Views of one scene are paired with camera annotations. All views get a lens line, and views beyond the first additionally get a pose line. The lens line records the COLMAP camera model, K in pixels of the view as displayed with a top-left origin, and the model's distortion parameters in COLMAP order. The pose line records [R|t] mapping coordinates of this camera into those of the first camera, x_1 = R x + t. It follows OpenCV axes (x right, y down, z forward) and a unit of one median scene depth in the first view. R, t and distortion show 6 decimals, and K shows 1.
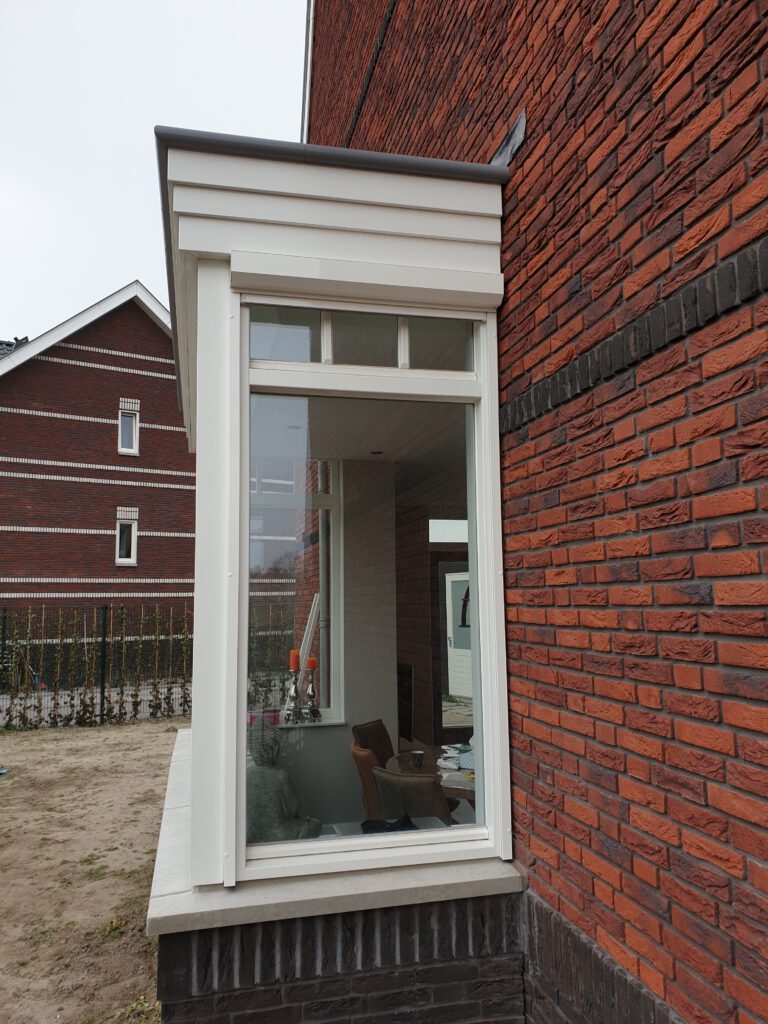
lens RADIAL K [[825.5, 0, 384.0], [0, 825.5, 512.0], [0, 0, 1]] dist [-0.007869, 0.054589]
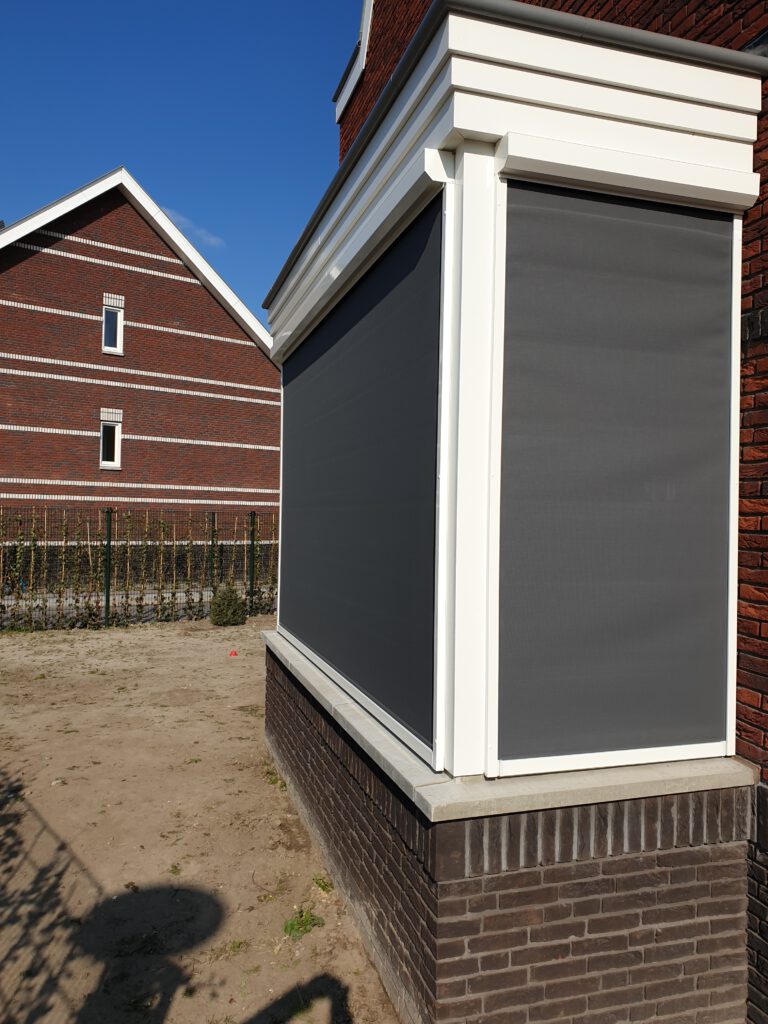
lens RADIAL K [[825.5, 0, 384.0], [0, 825.5, 512.0], [0, 0, 1]] dist [-0.007869, 0.054589]
pose [[0.996894, 0.030241, 0.072719, -0.401587], [-0.037595, 0.994076, 0.101976, 0.025991], [-0.069204, -0.104393, 0.992125, 0.027135]]
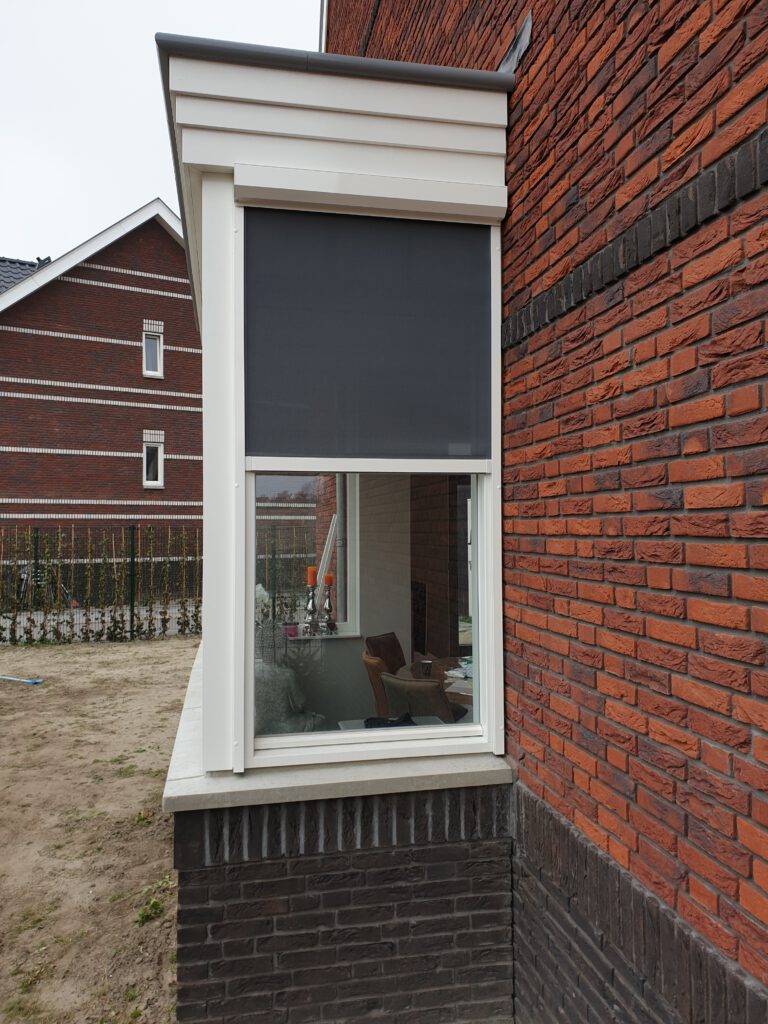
lens RADIAL K [[828.3, 0, 384.0], [0, 828.3, 512.0], [0, 0, 1]] dist [0.007270, 0.024265]
pose [[0.999396, 0.007103, -0.034017, 0.037104], [-0.004046, 0.996013, 0.089111, 0.016313], [0.034514, -0.088920, 0.995441, -0.042760]]
